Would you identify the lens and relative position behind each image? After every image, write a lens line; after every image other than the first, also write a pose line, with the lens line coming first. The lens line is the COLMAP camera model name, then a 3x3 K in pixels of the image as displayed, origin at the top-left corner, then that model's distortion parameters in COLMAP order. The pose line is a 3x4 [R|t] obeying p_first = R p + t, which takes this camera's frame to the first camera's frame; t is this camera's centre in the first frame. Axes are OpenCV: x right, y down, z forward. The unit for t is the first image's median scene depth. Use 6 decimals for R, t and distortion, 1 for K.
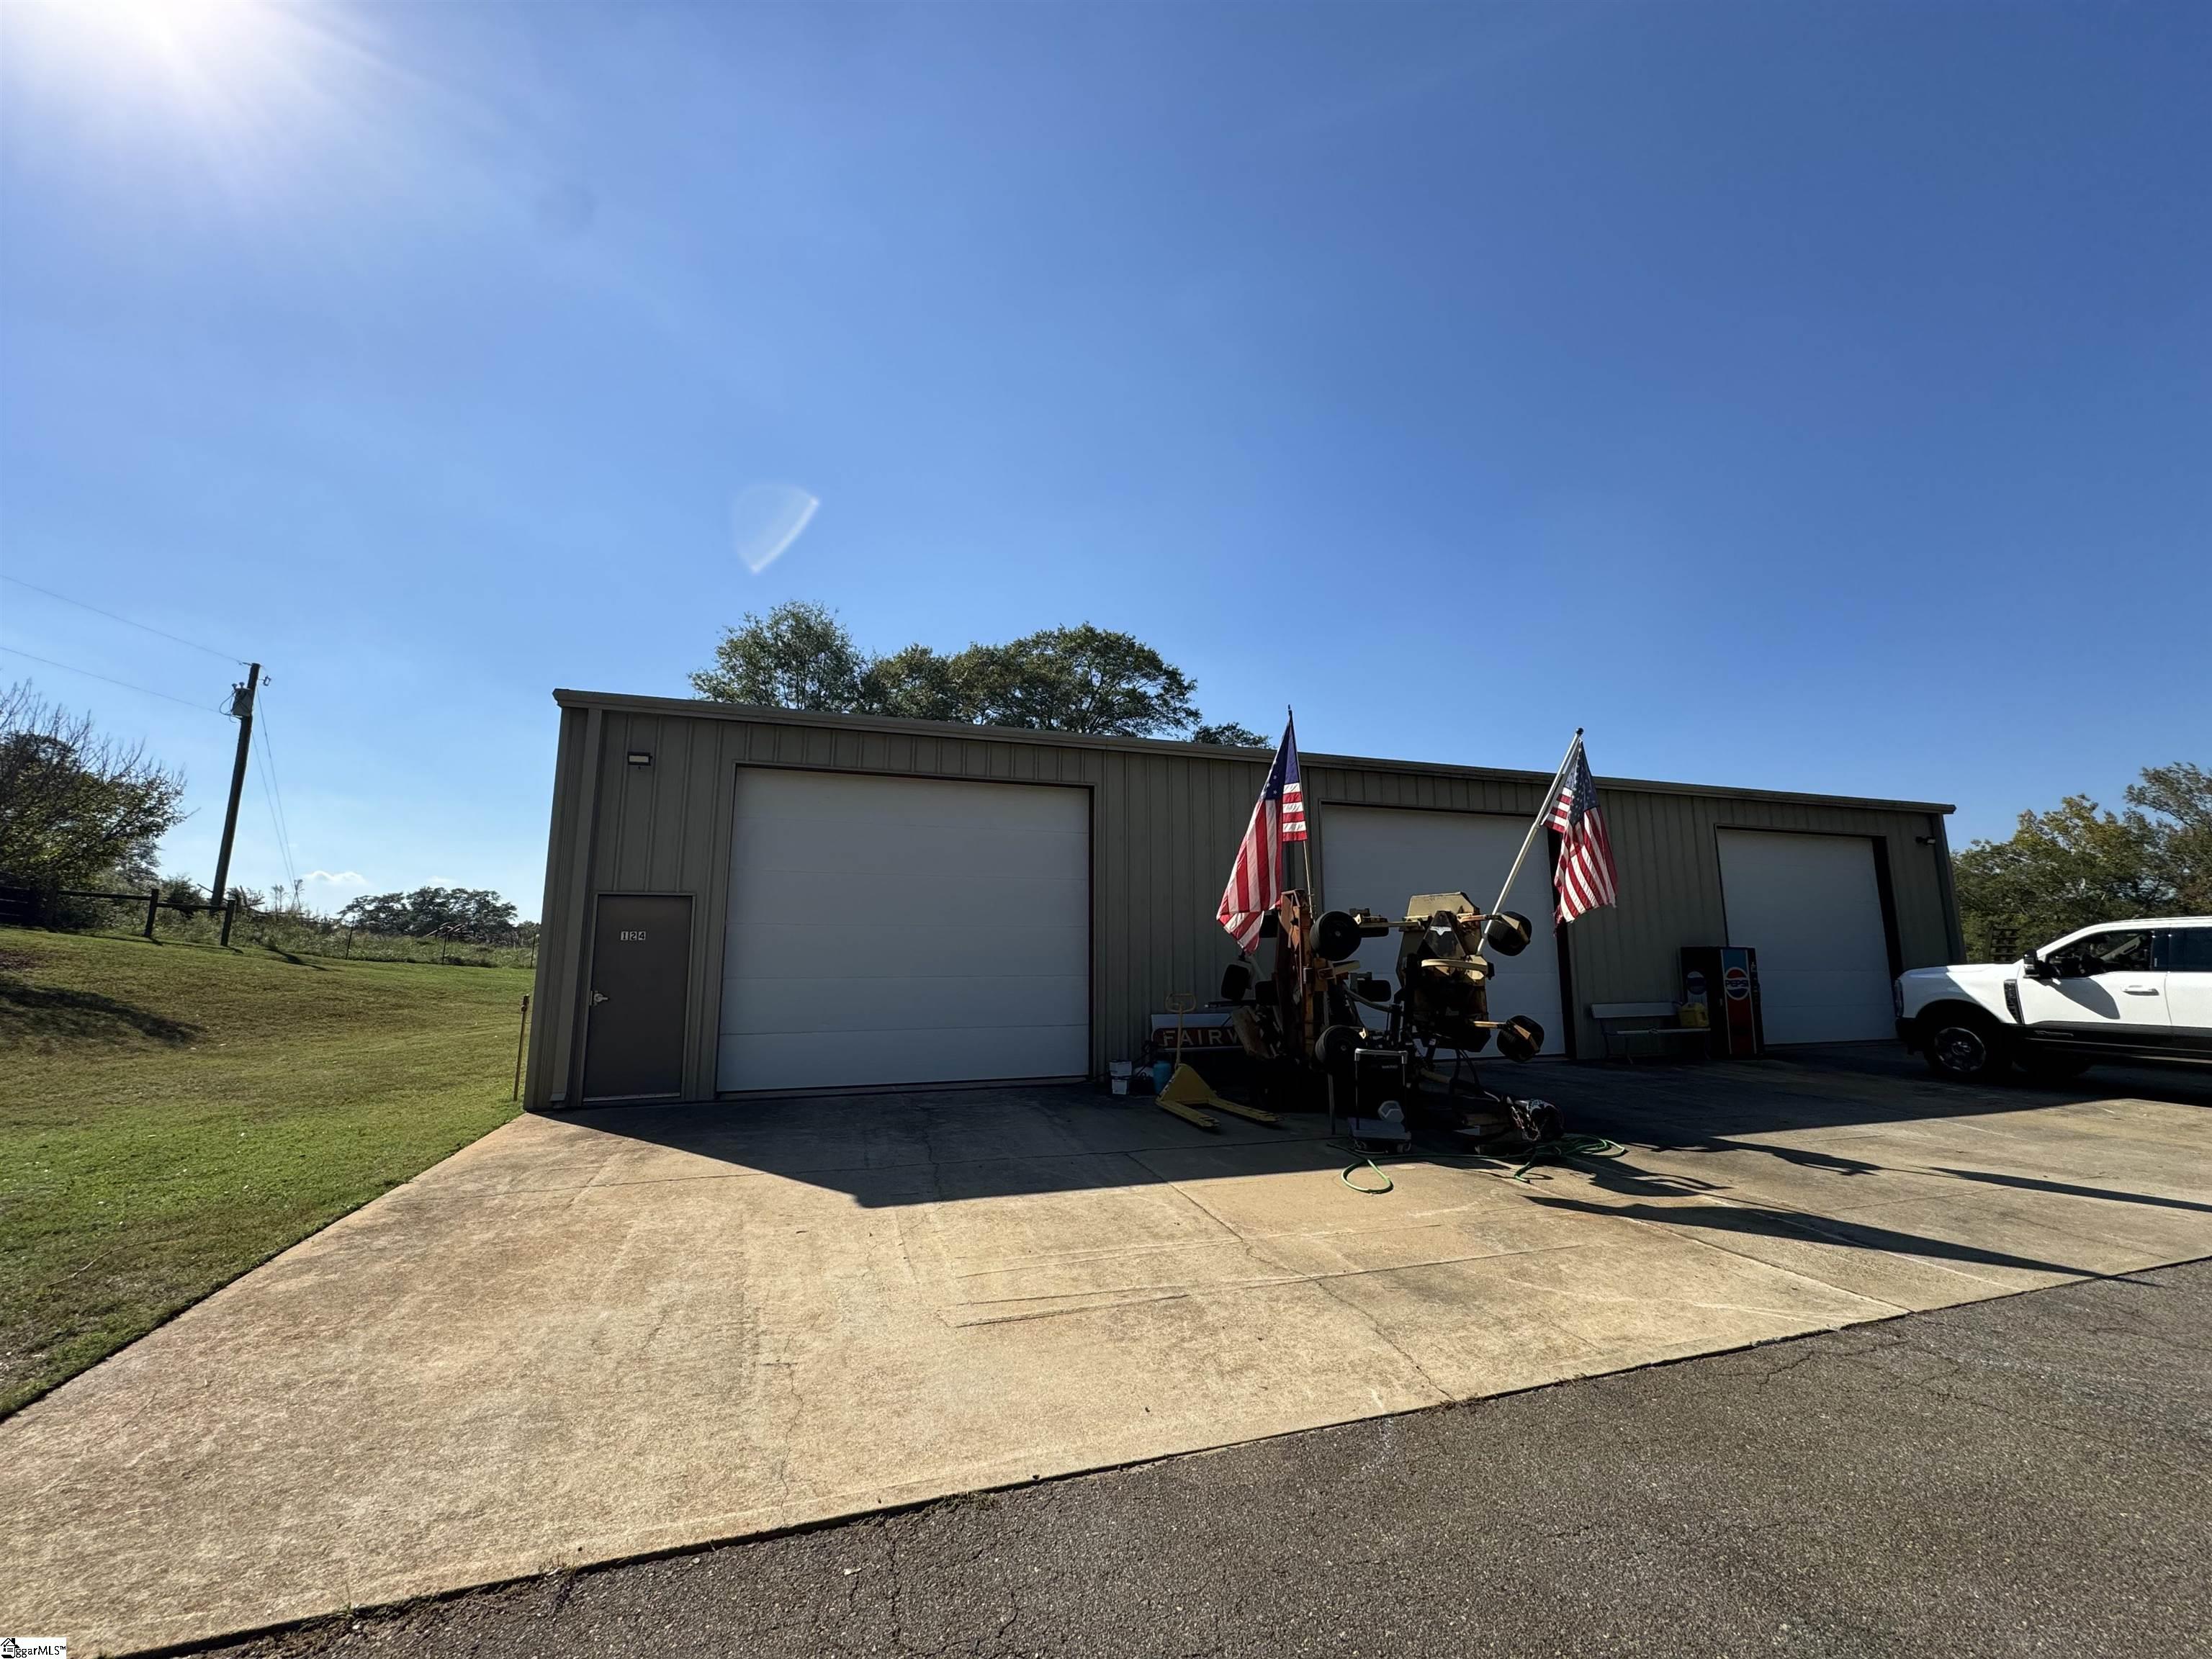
lens RADIAL K [[893.8, 0, 1106.0], [0, 893.8, 829.5], [0, 0, 1]] dist [-0.000435, -0.000067]
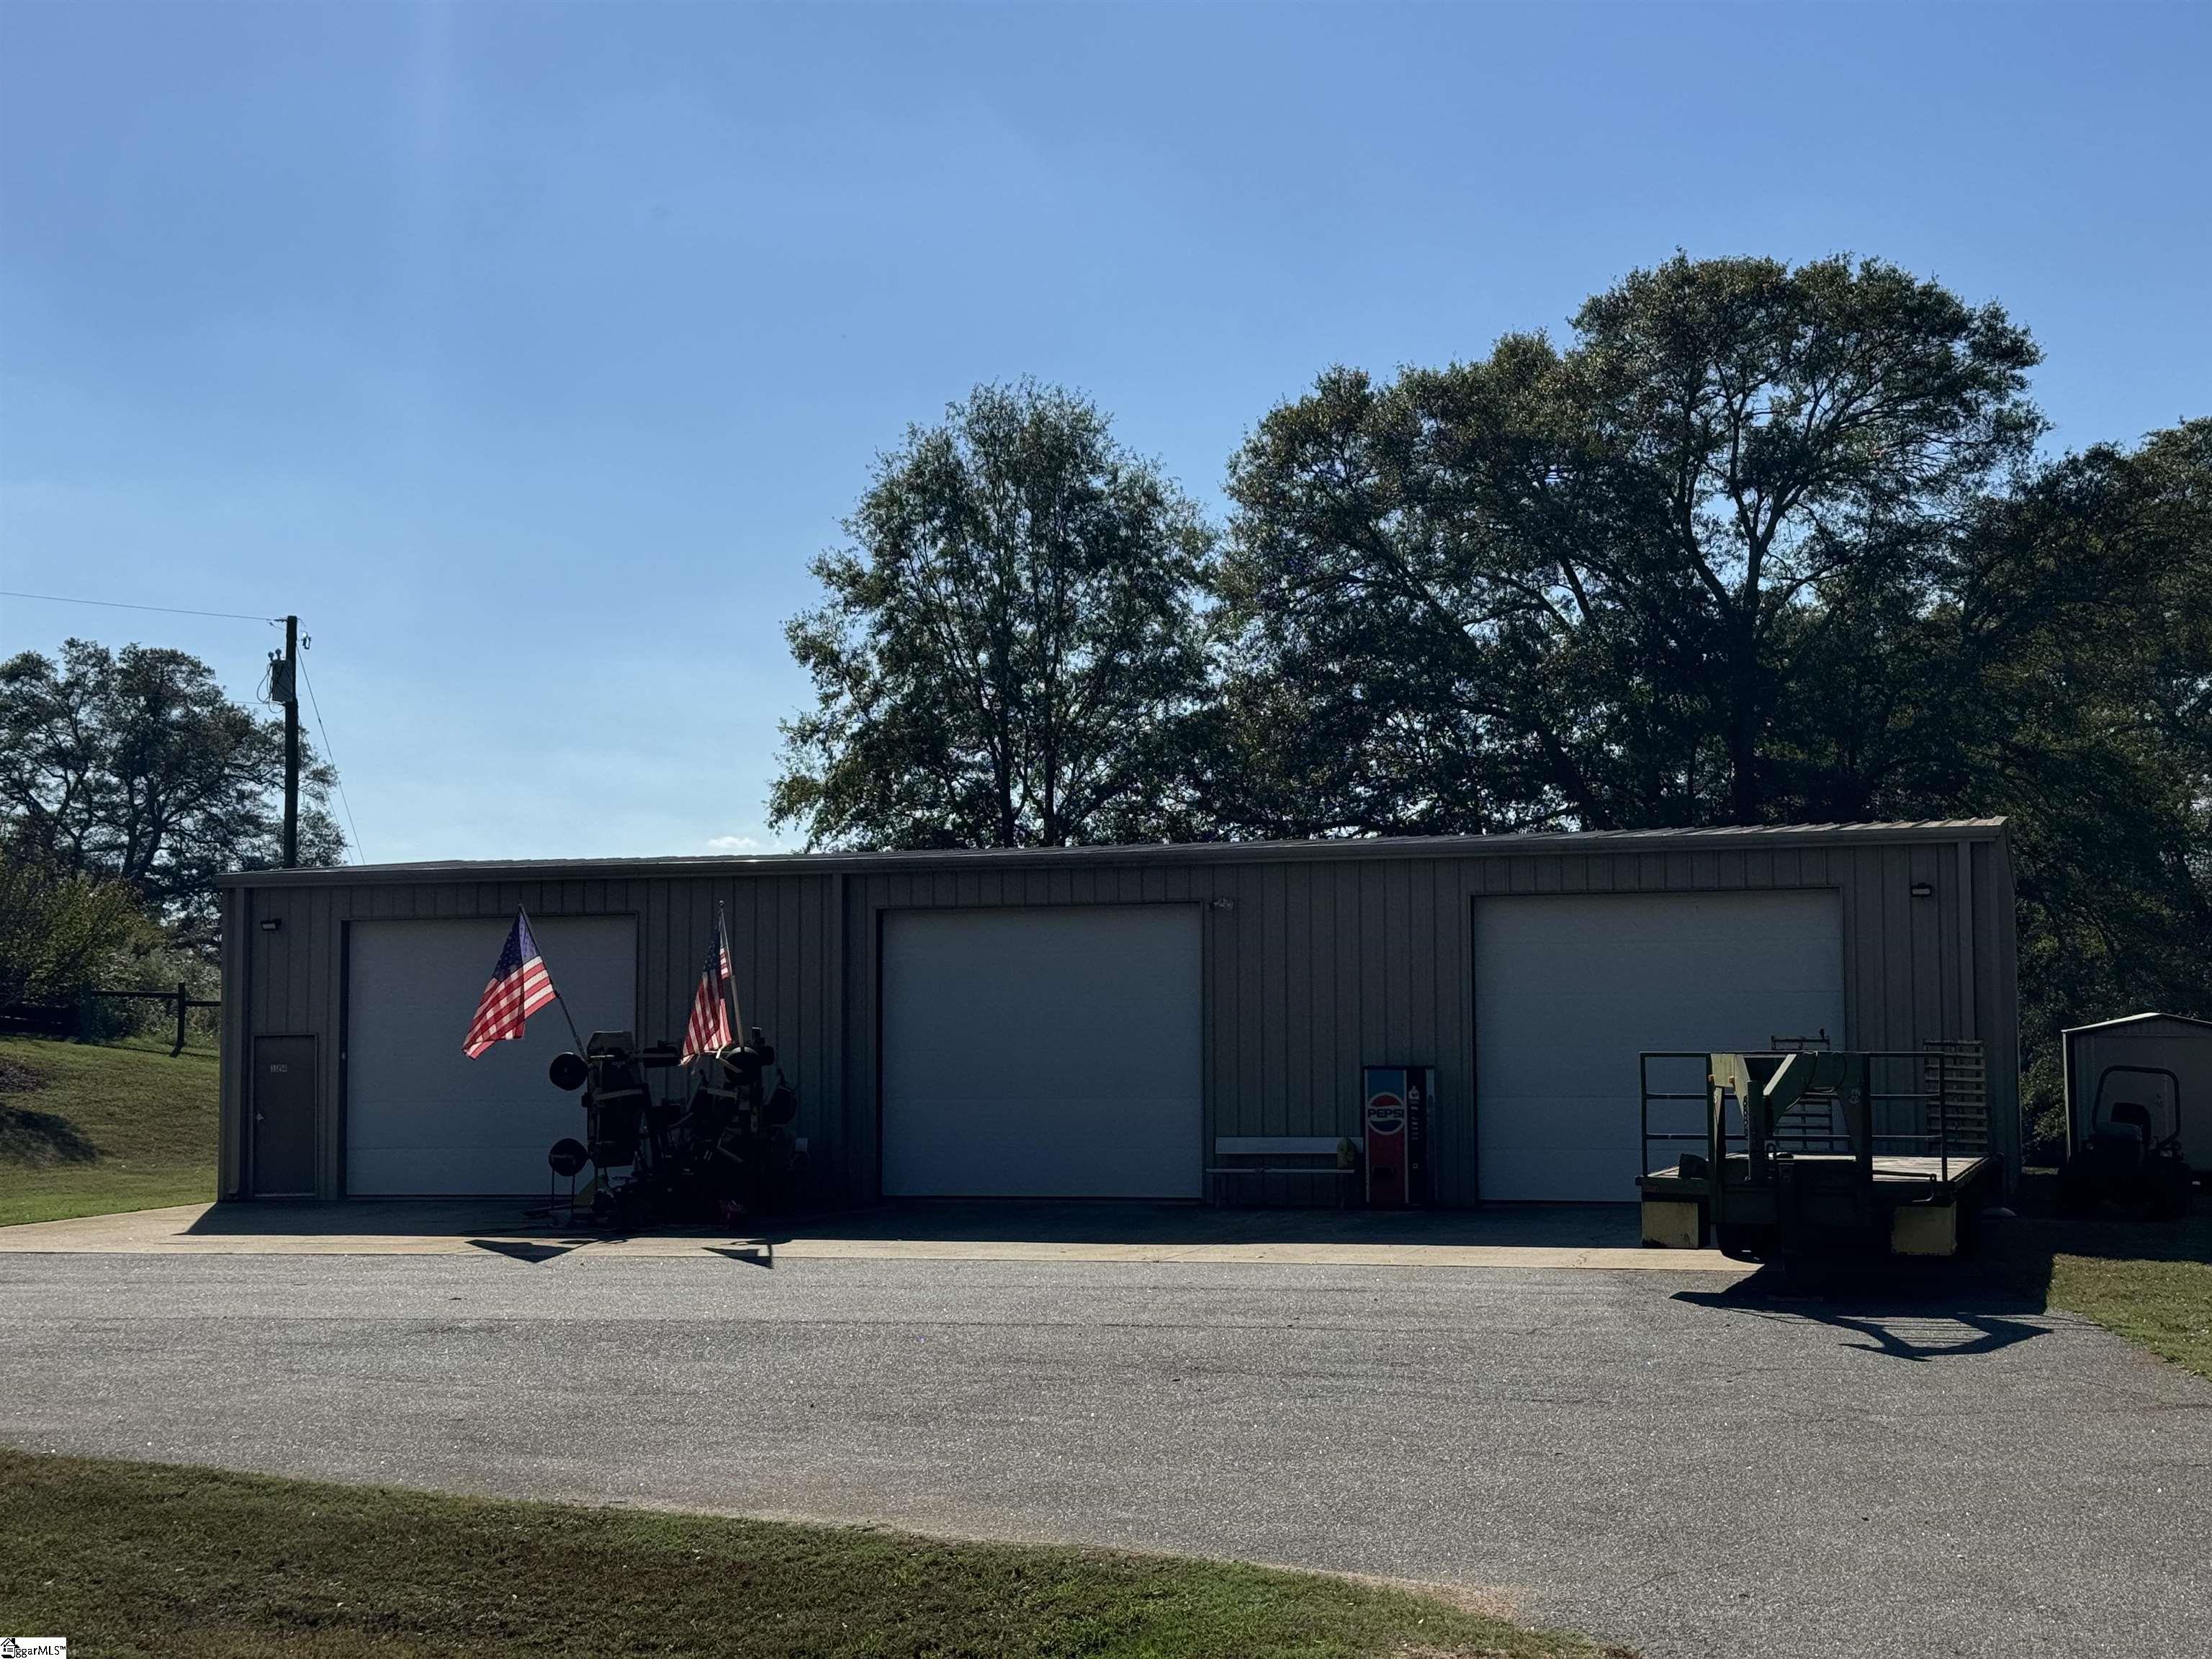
lens RADIAL K [[3092.8, 0, 1106.0], [0, 3092.8, 829.5], [0, 0, 1]] dist [0.111370, -0.000302]
pose [[0.816694, -0.044554, -0.575348, 1.659003], [0.089899, 0.994665, 0.050584, -0.186243], [0.570025, -0.093035, 0.816343, -1.056203]]
